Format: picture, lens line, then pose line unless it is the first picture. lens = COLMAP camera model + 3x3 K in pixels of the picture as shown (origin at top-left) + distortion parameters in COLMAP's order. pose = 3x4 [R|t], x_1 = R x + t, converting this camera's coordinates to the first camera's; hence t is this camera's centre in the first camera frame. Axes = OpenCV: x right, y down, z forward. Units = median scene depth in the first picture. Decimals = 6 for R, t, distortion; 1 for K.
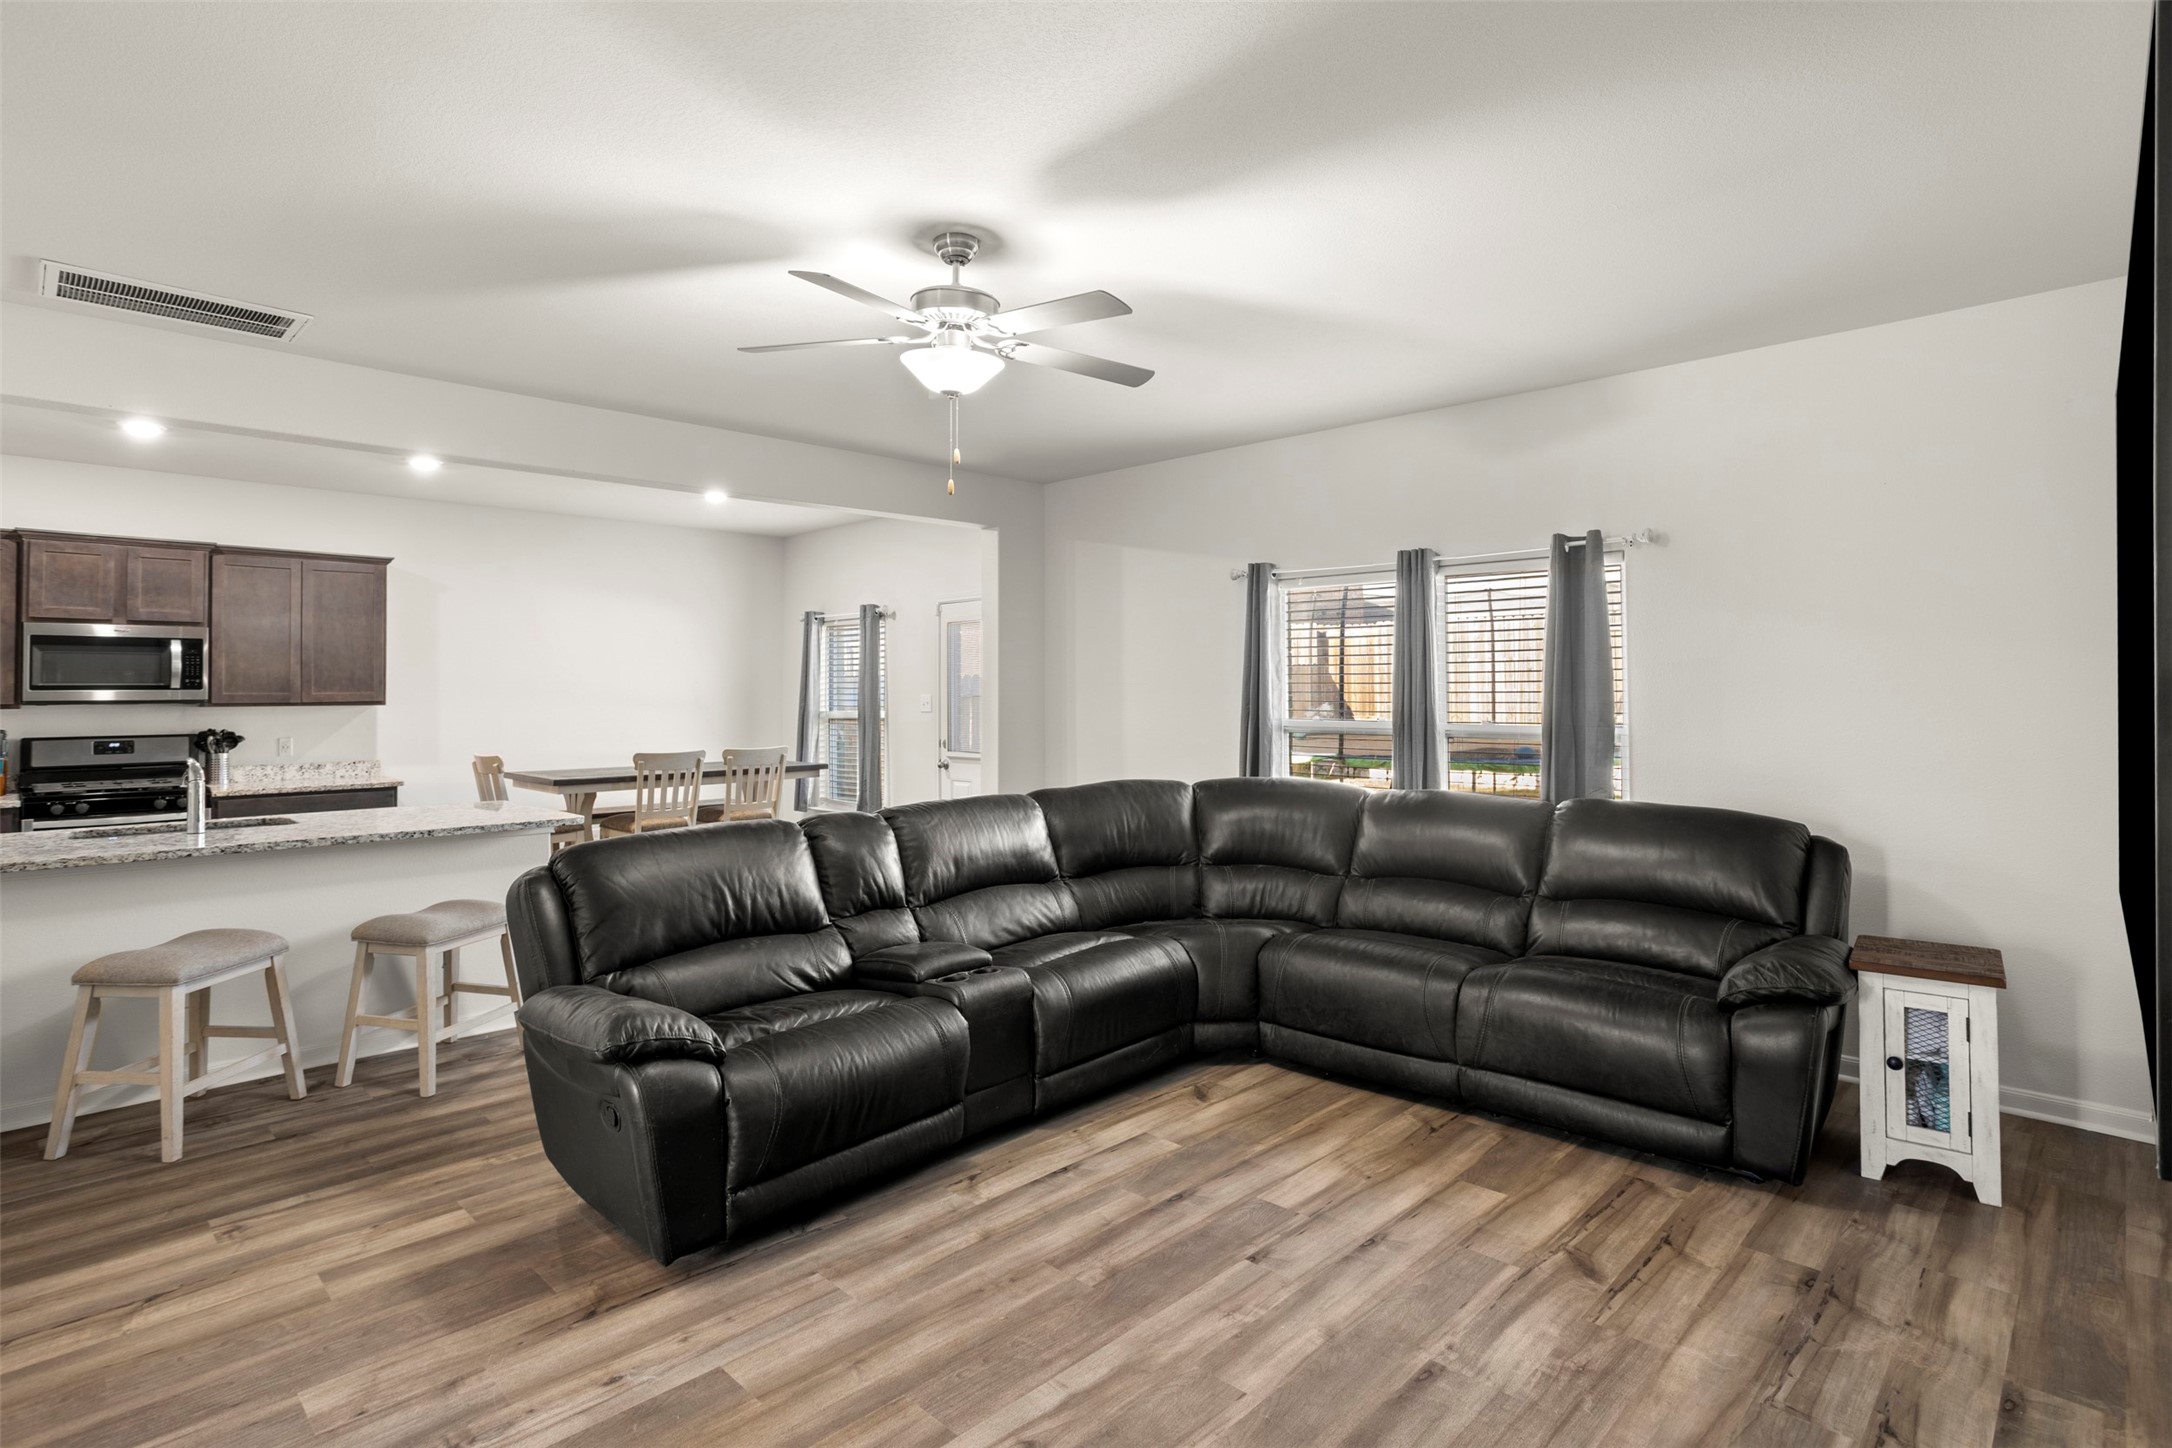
lens RADIAL K [[1088.5, 0, 1077.4], [0, 1088.5, 690.8], [0, 0, 1]] dist [-0.054827, 0.026806]
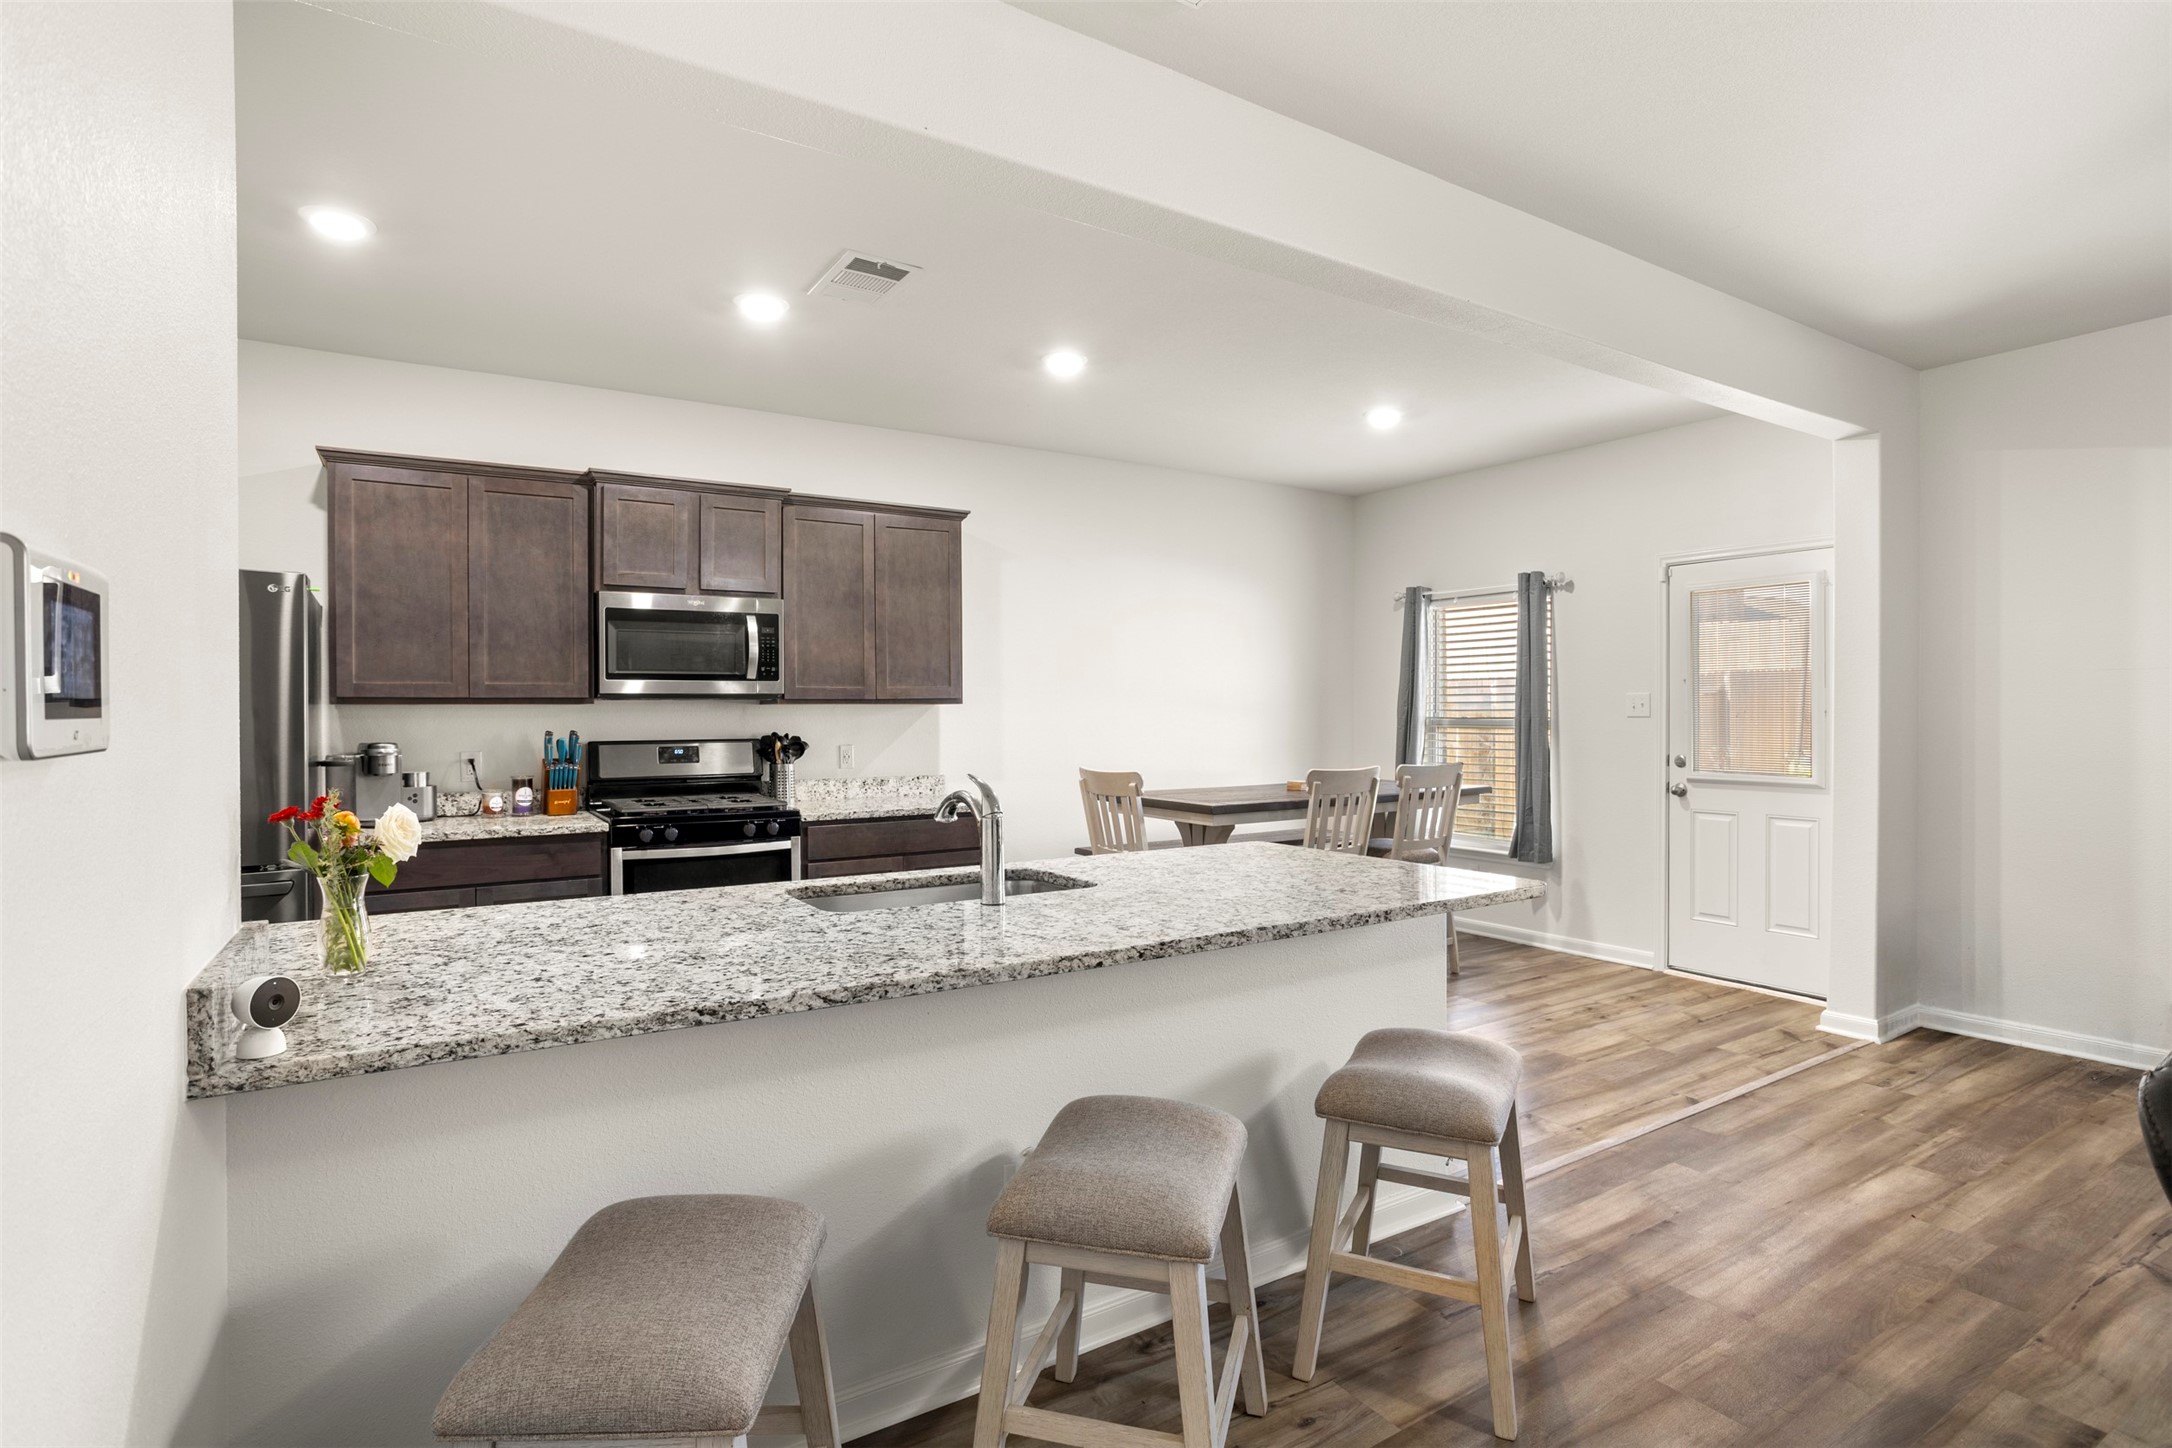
lens RADIAL K [[1065.6, 0, 1086.0], [0, 1065.6, 724.0], [0, 0, 1]] dist [-0.058238, 0.028782]
pose [[0.974736, 0.004587, -0.223315, -0.650008], [-0.001274, 0.999887, 0.014977, 0.027568], [0.223358, -0.014314, 0.974631, 0.450580]]
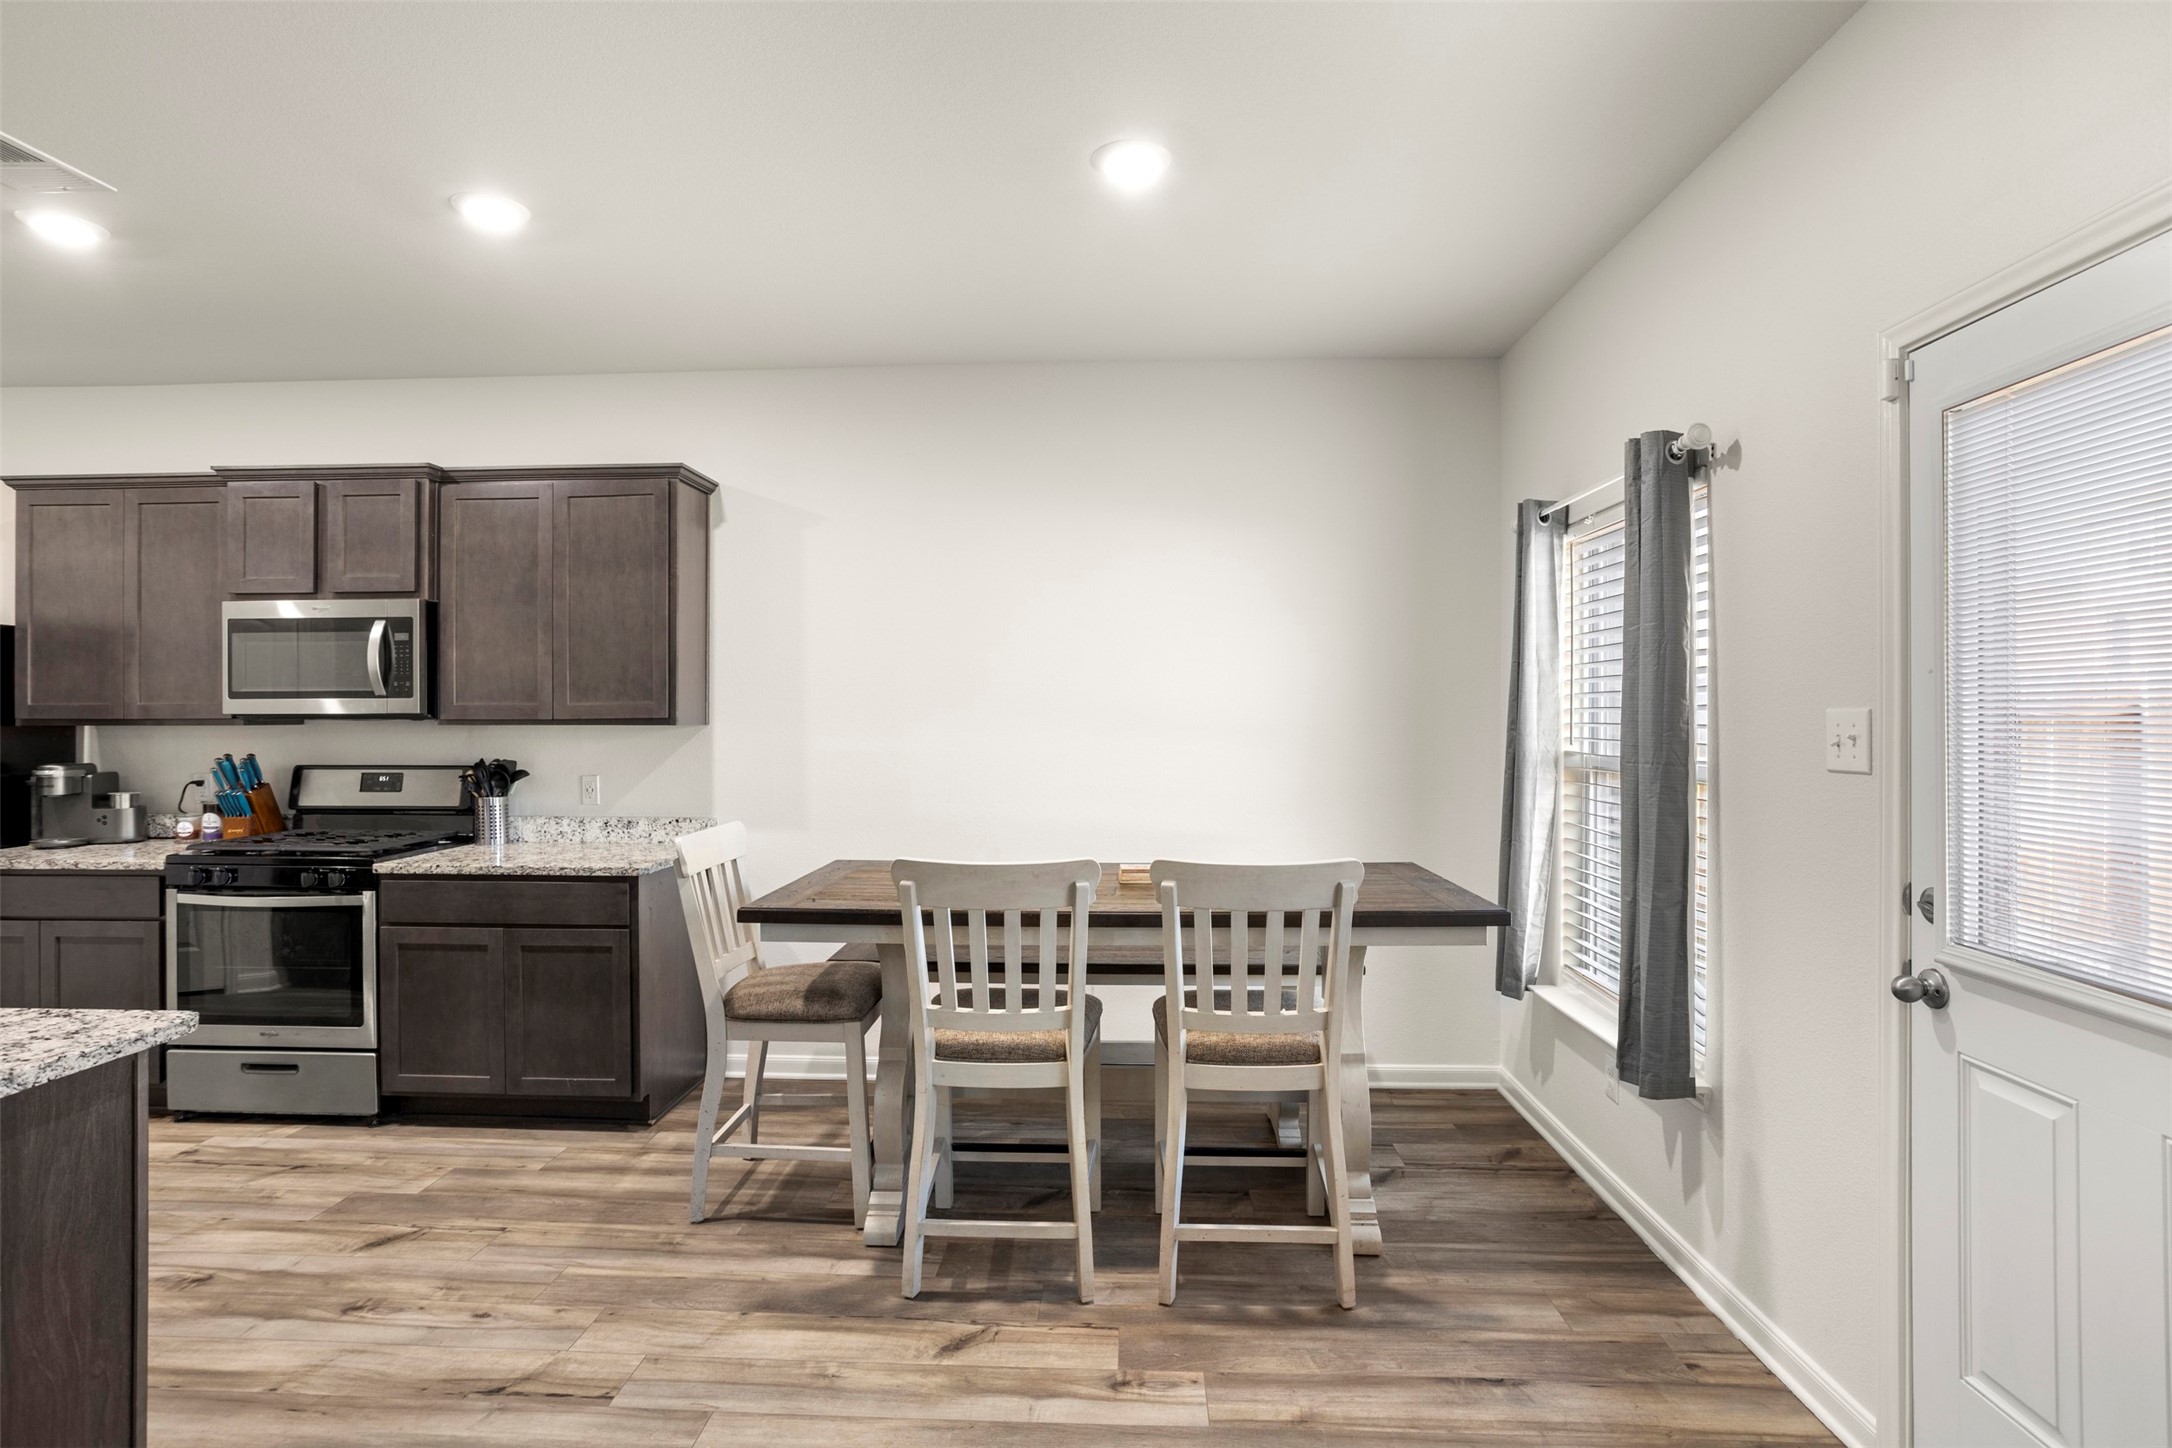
lens RADIAL K [[1088.5, 0, 1077.4], [0, 1088.5, 690.8], [0, 0, 1]] dist [-0.054827, 0.026806]
pose [[0.667413, -0.010574, -0.744612, -0.128724], [0.000142, 0.999901, -0.014073, 0.005869], [0.744687, 0.009287, 0.667349, 1.293852]]
